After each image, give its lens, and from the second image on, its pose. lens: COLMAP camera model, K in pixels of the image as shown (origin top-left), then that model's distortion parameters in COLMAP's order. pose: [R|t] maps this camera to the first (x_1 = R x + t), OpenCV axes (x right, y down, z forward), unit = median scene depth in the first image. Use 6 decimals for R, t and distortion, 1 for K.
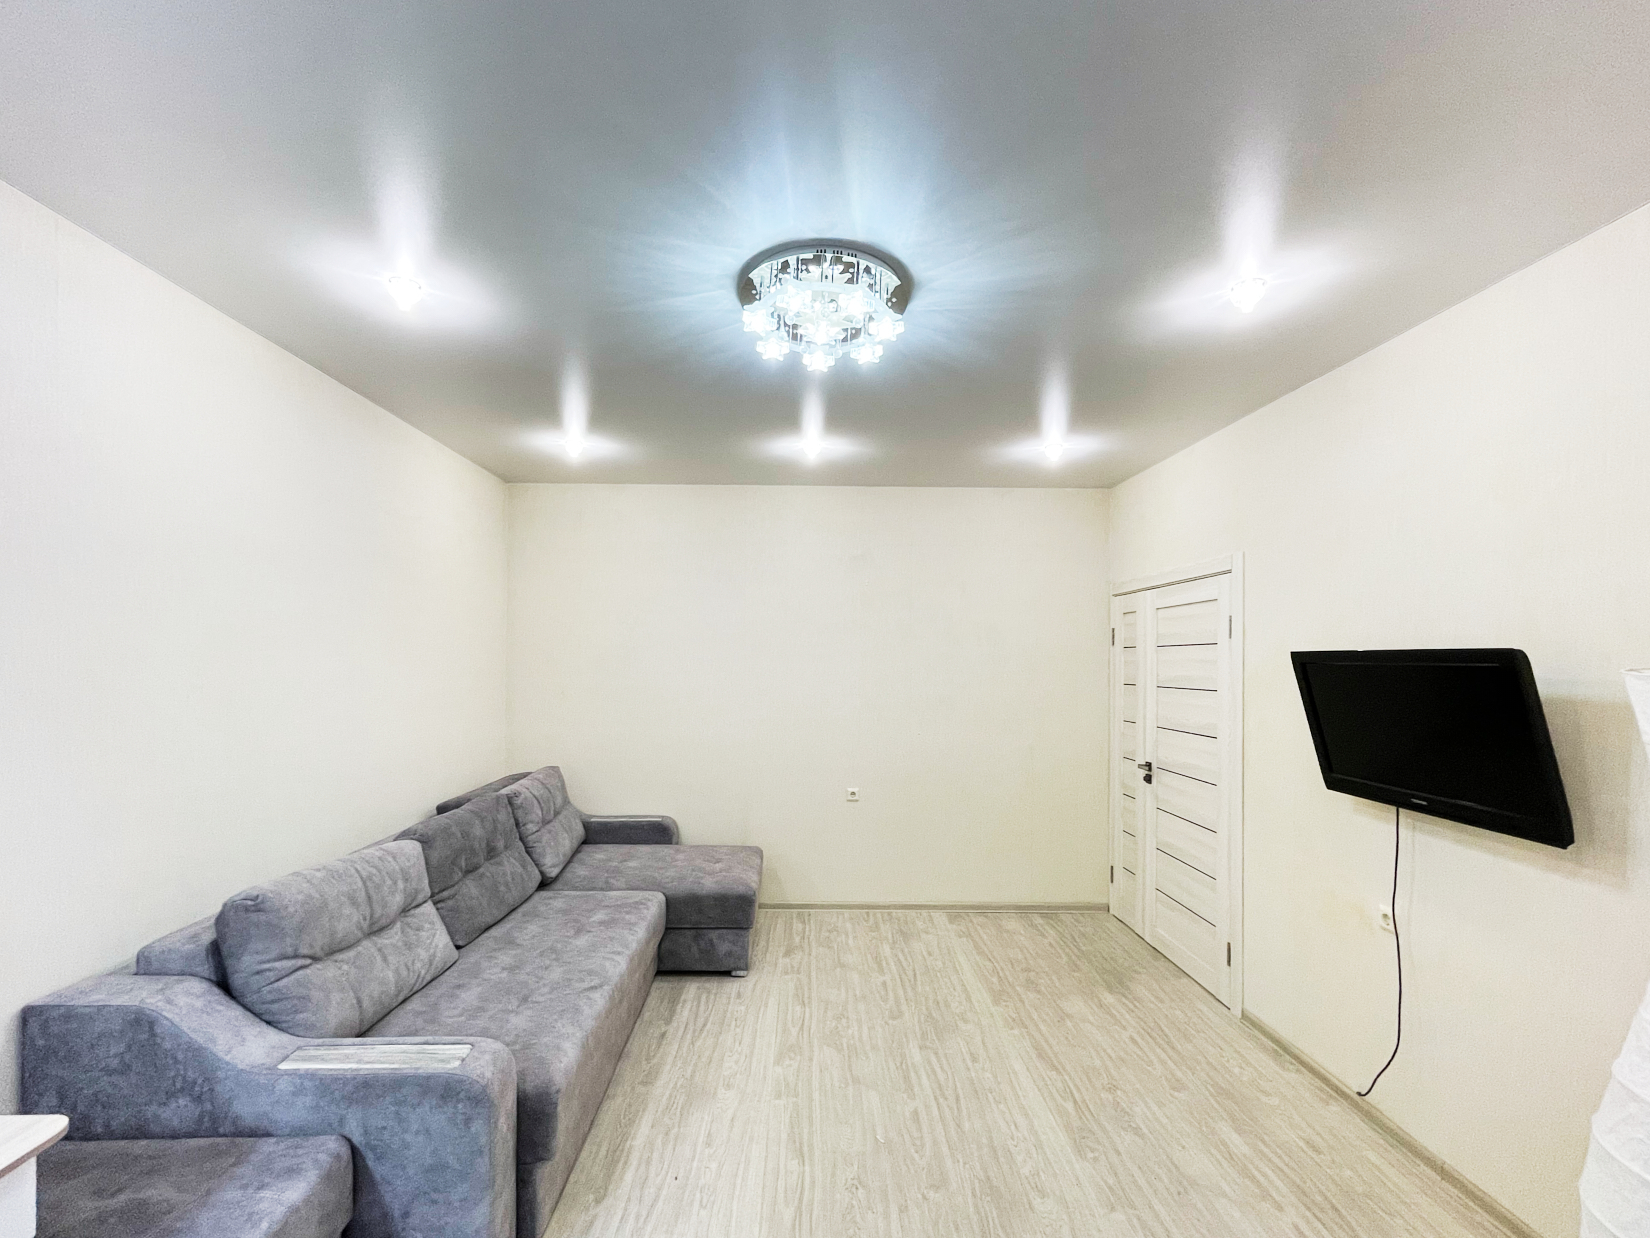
lens RADIAL K [[660.9, 0, 750.3], [0, 660.9, 653.5], [0, 0, 1]] dist [-0.000278, -0.000116]
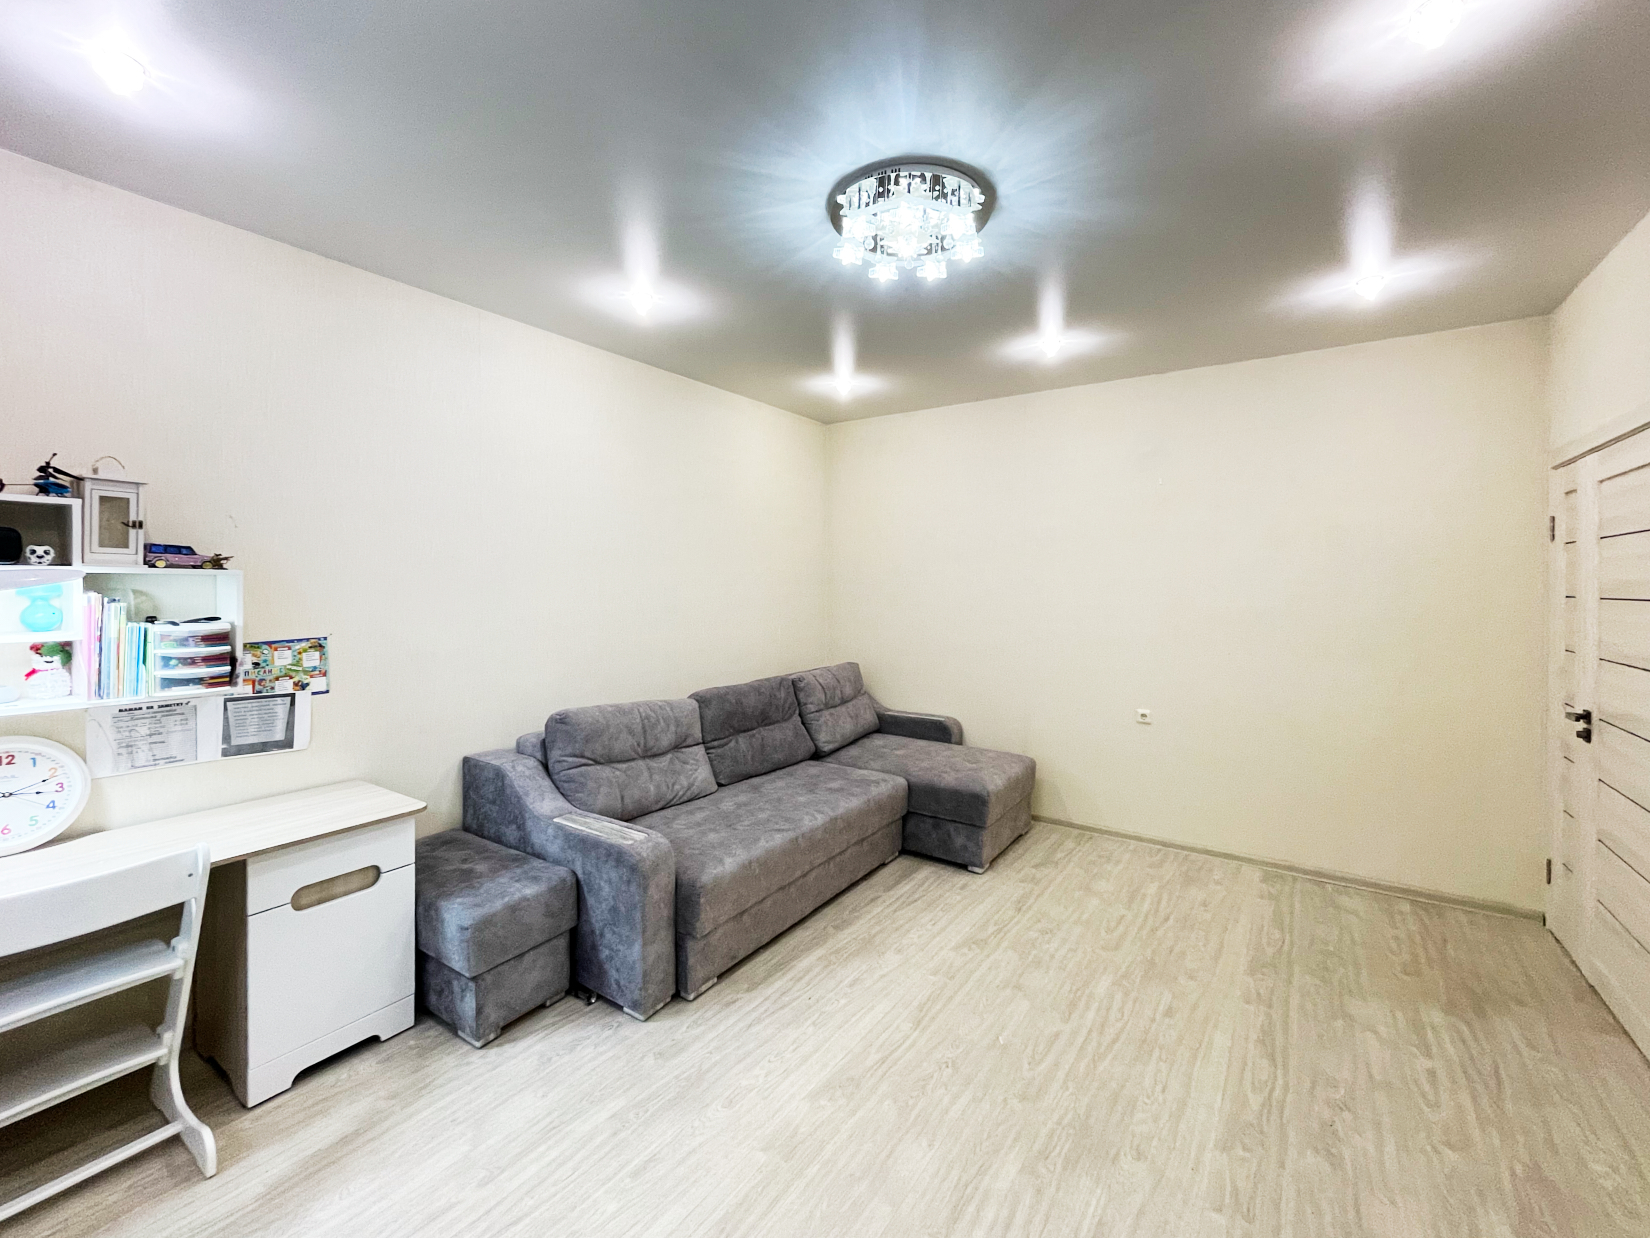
lens RADIAL K [[631.7, 0, 820.2], [0, 631.7, 581.7], [0, 0, 1]] dist [-0.000652, -0.000299]
pose [[0.842433, -0.001096, -0.538799, 0.474651], [0.004596, 0.999976, 0.005152, 0.042590], [0.538781, -0.006817, 0.842418, 0.061859]]
